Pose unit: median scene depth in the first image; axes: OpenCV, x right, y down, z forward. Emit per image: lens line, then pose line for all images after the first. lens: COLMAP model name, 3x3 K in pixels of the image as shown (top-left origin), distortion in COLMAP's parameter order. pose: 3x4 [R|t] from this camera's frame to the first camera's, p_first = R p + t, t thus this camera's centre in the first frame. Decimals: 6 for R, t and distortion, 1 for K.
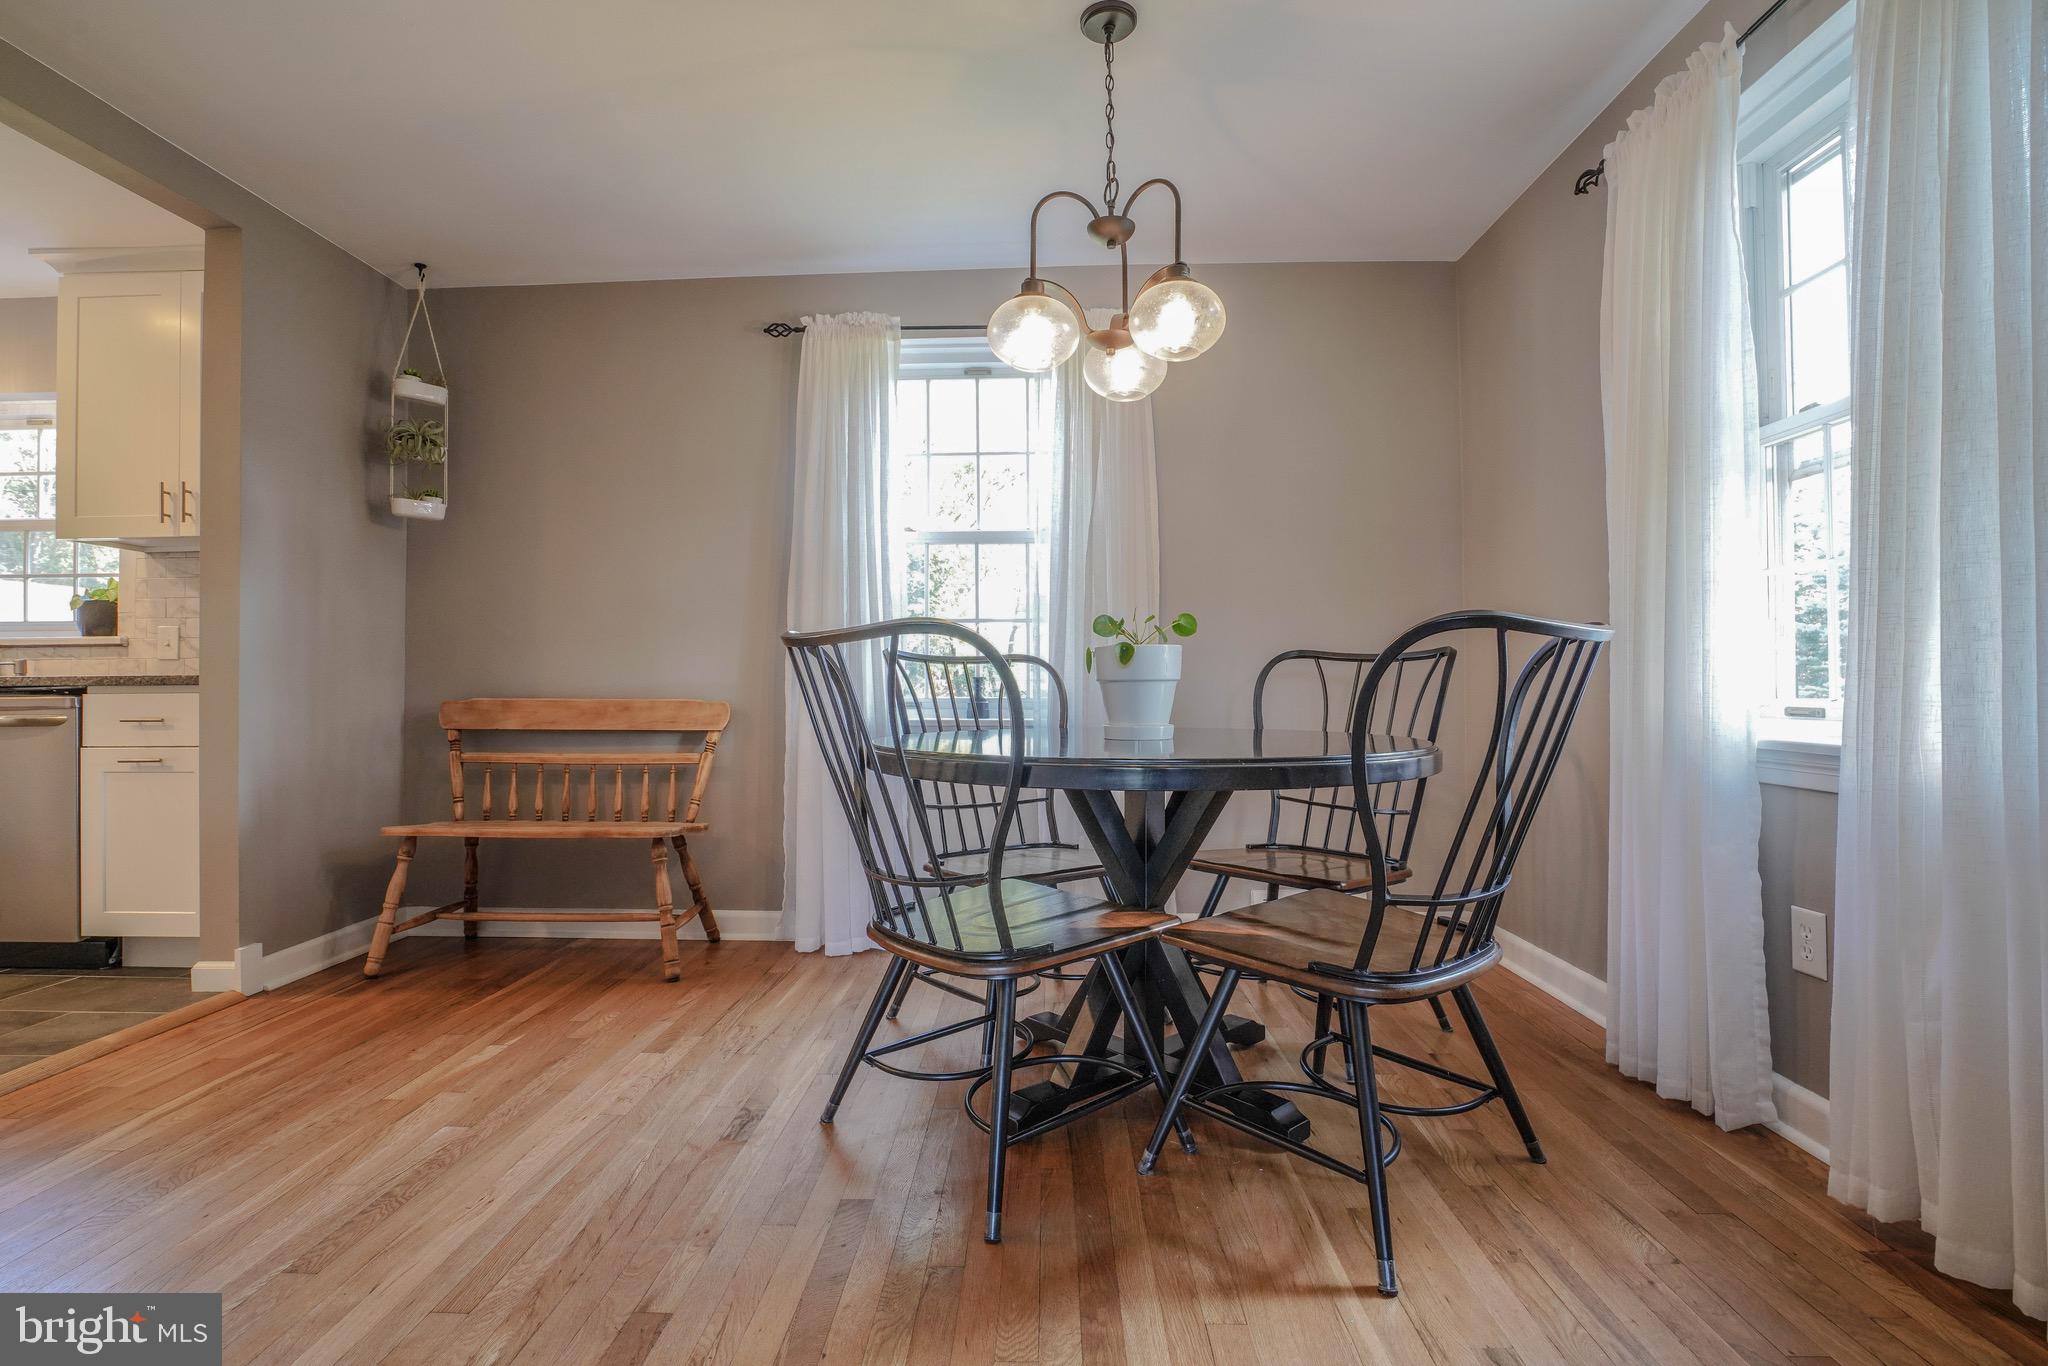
lens RADIAL K [[960.7, 0, 984.6], [0, 960.7, 692.0], [0, 0, 1]] dist [-0.053067, 0.019451]
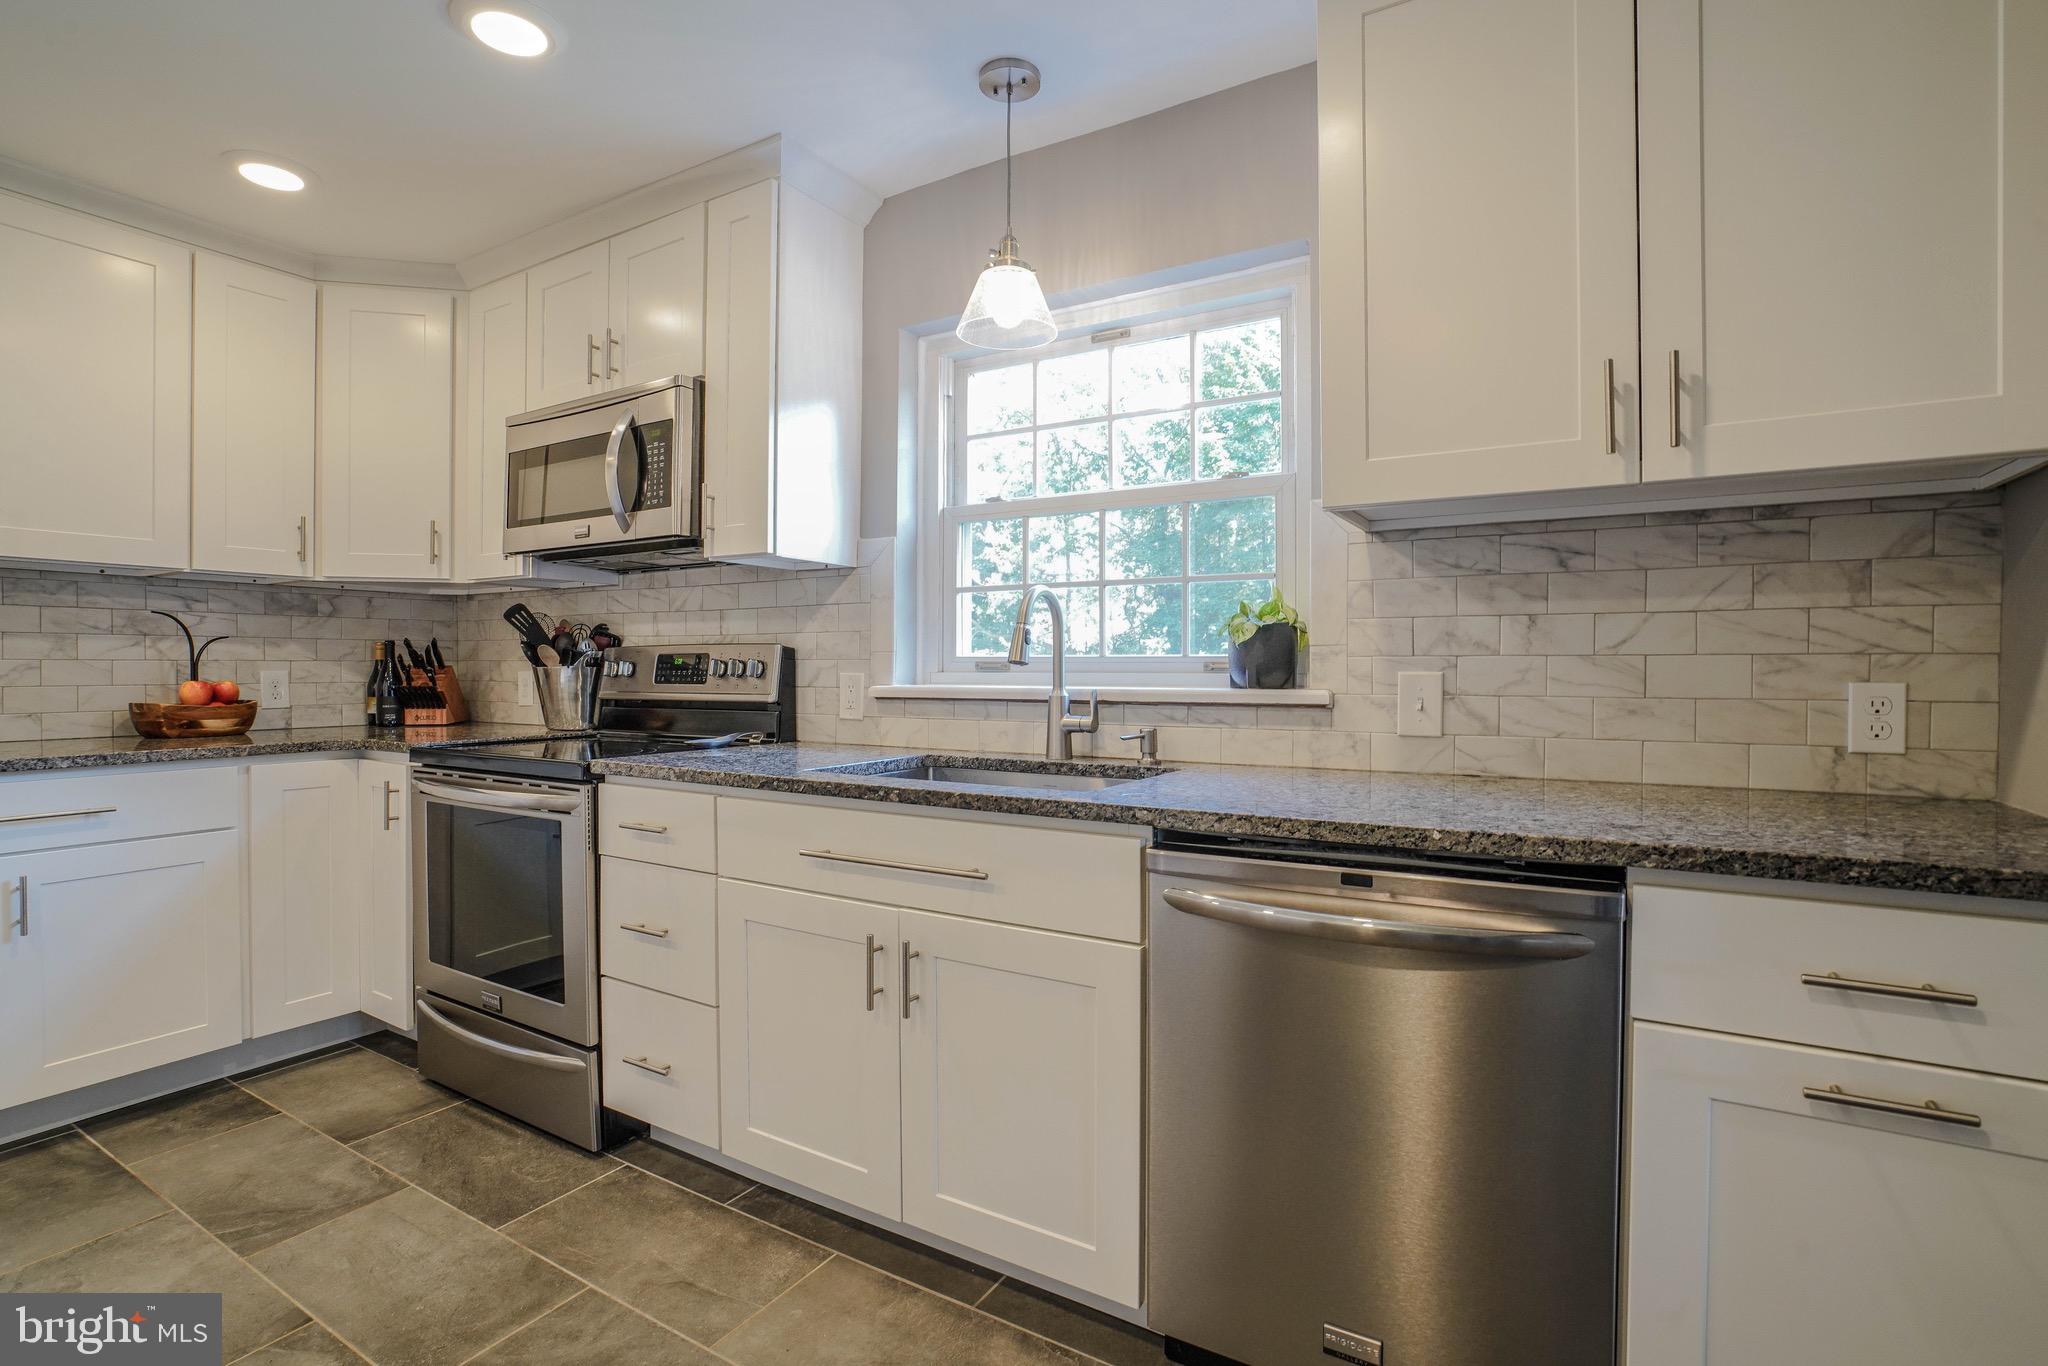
lens RADIAL K [[960.7, 0, 970.9], [0, 960.7, 672.4], [0, 0, 1]] dist [-0.053067, 0.019451]
pose [[0.874922, 0.008419, -0.484191, -0.837958], [-0.009277, 0.999957, 0.000624, -0.069872], [0.484176, 0.003945, 0.874962, 0.431320]]
